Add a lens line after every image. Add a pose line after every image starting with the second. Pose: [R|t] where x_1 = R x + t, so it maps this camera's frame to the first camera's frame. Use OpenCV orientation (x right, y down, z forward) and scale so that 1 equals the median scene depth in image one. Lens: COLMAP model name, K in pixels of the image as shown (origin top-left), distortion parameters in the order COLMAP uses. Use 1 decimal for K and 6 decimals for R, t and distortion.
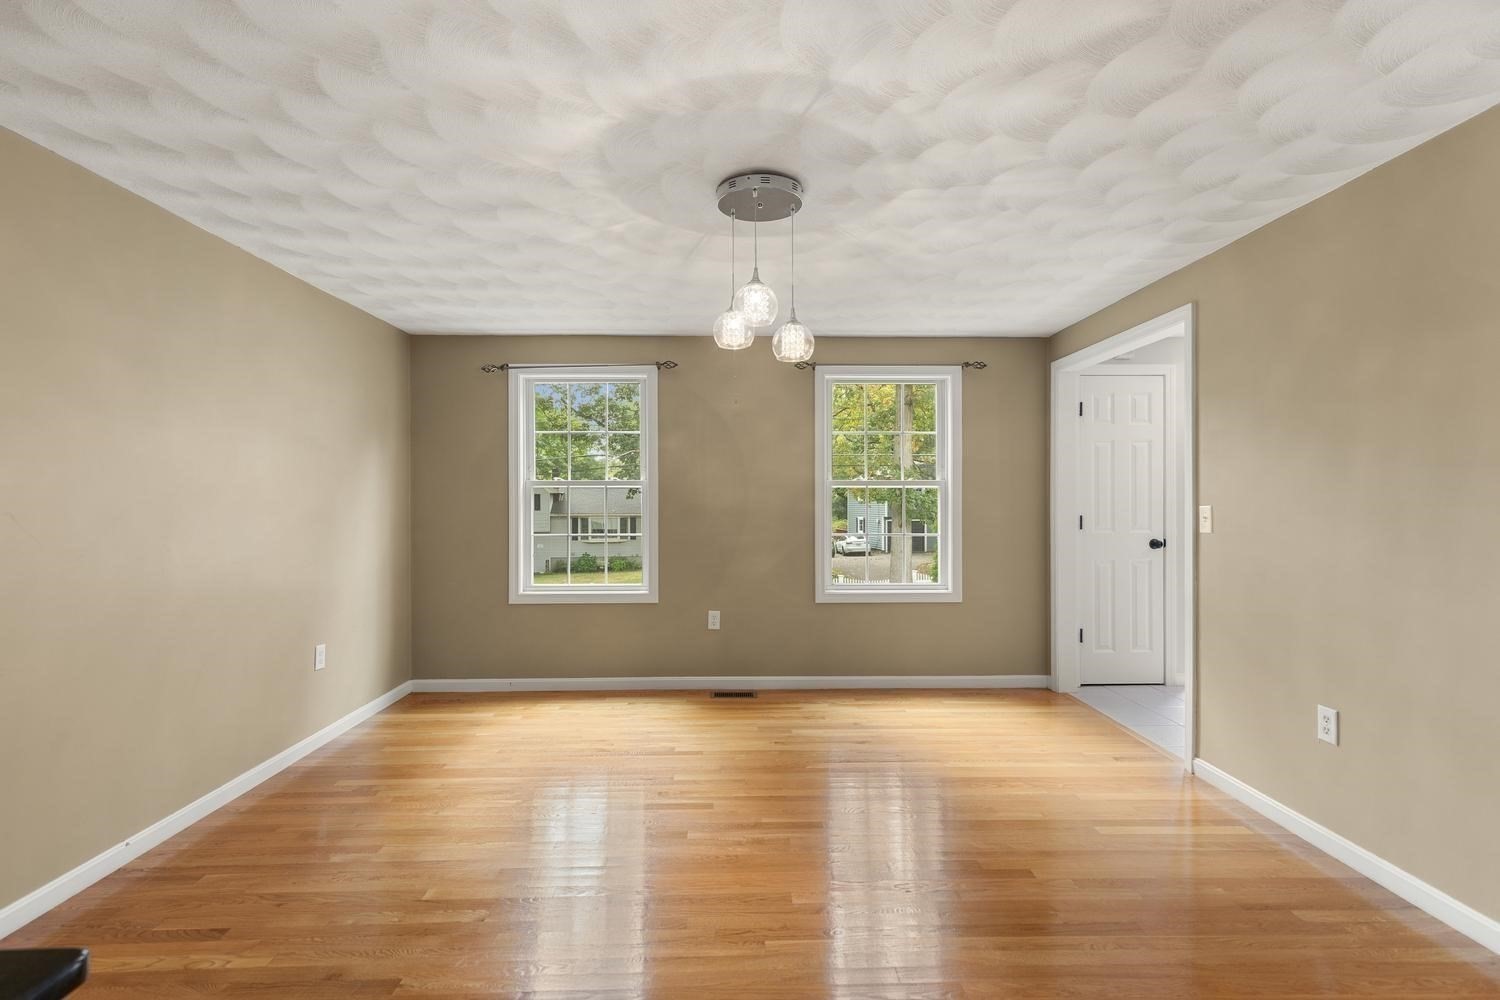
lens RADIAL K [[677.4, 0, 757.4], [0, 677.4, 501.9], [0, 0, 1]] dist [0.008534, -0.001555]
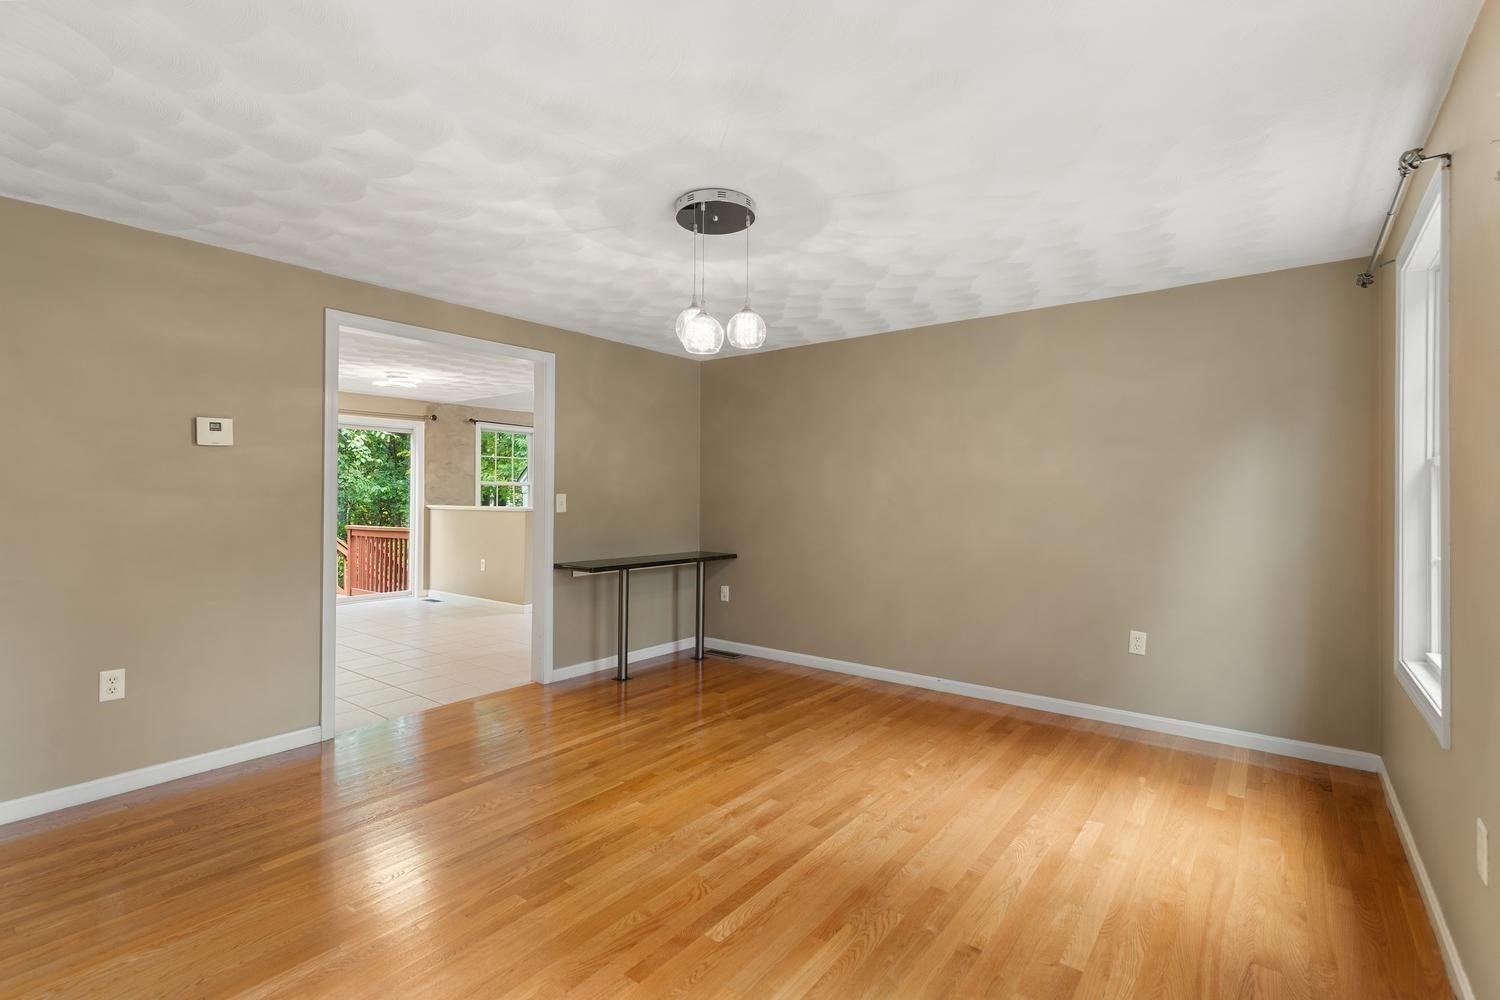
lens RADIAL K [[677.4, 0, 739.2], [0, 677.4, 498.3], [0, 0, 1]] dist [0.008534, -0.001555]
pose [[-0.628374, -0.006644, -0.777883, 0.716438], [-0.021548, 0.999728, 0.008868, 0.008250], [0.777613, 0.022334, -0.628346, 1.494157]]
